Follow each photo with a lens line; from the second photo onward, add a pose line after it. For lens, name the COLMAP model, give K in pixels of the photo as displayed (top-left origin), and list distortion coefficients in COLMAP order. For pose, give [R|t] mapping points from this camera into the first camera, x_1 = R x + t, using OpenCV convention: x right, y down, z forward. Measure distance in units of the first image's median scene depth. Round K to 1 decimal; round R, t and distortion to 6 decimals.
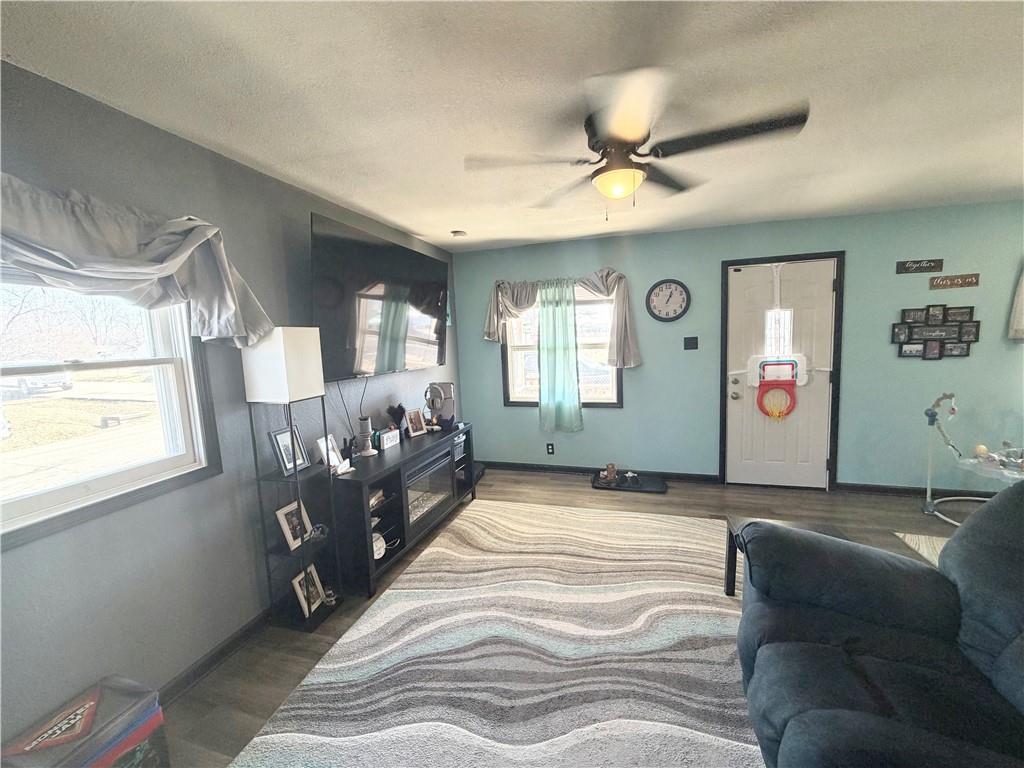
lens RADIAL K [[408.4, 0, 512.0], [0, 408.4, 384.0], [0, 0, 1]] dist [0.001226, 0.000284]
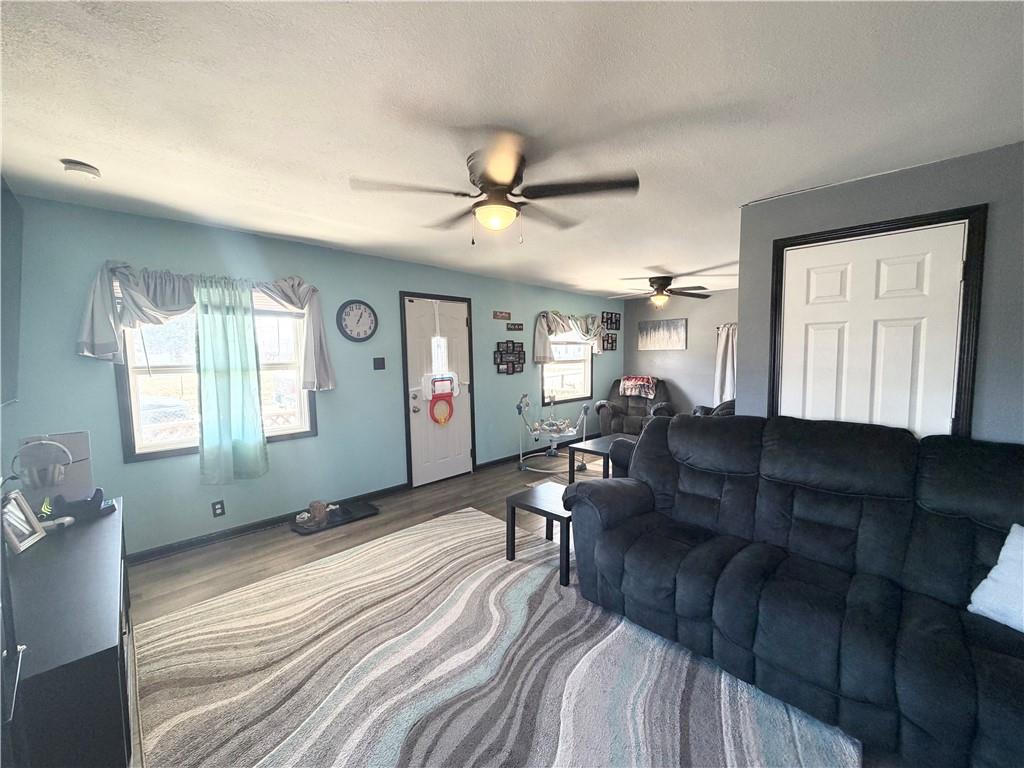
lens RADIAL K [[408.4, 0, 512.0], [0, 408.4, 384.0], [0, 0, 1]] dist [0.001226, 0.000284]
pose [[0.469796, -0.037604, 0.881974, -0.387927], [0.091233, 0.995811, -0.006139, -0.011801], [-0.878048, 0.083349, 0.471259, 0.250256]]
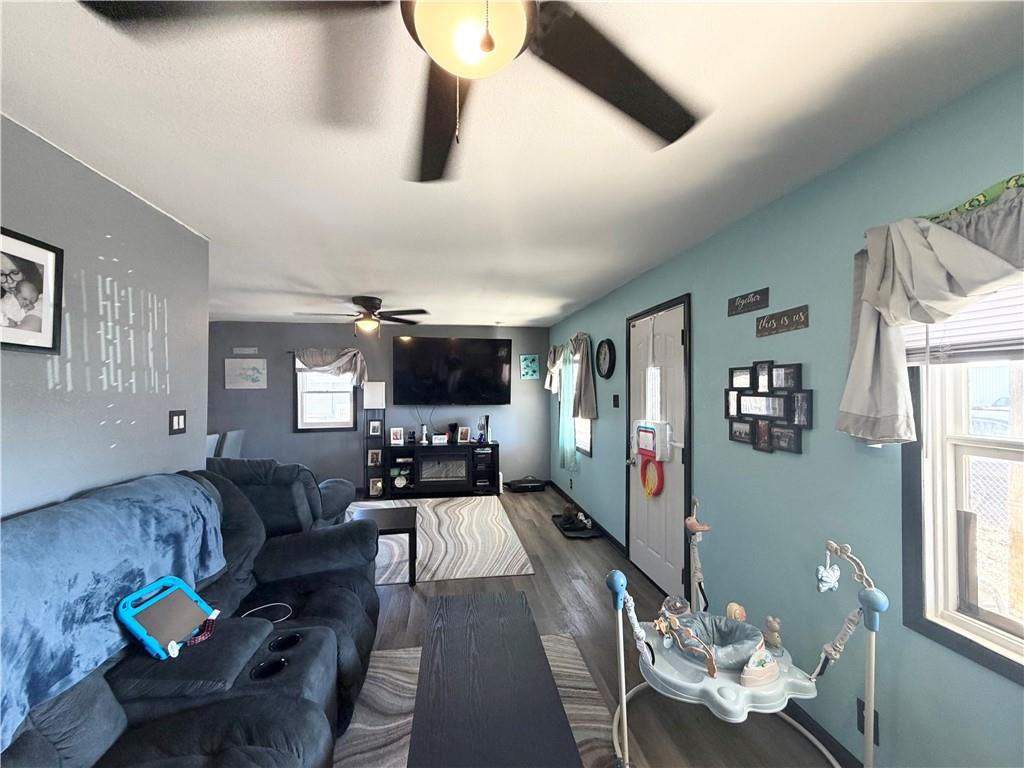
lens RADIAL K [[408.4, 0, 512.0], [0, 408.4, 384.0], [0, 0, 1]] dist [0.001226, 0.000284]
pose [[0.432547, 0.026175, -0.901231, 1.438273], [-0.119107, 0.992477, -0.028341, -0.098577], [0.893709, 0.119602, 0.432410, 0.408185]]
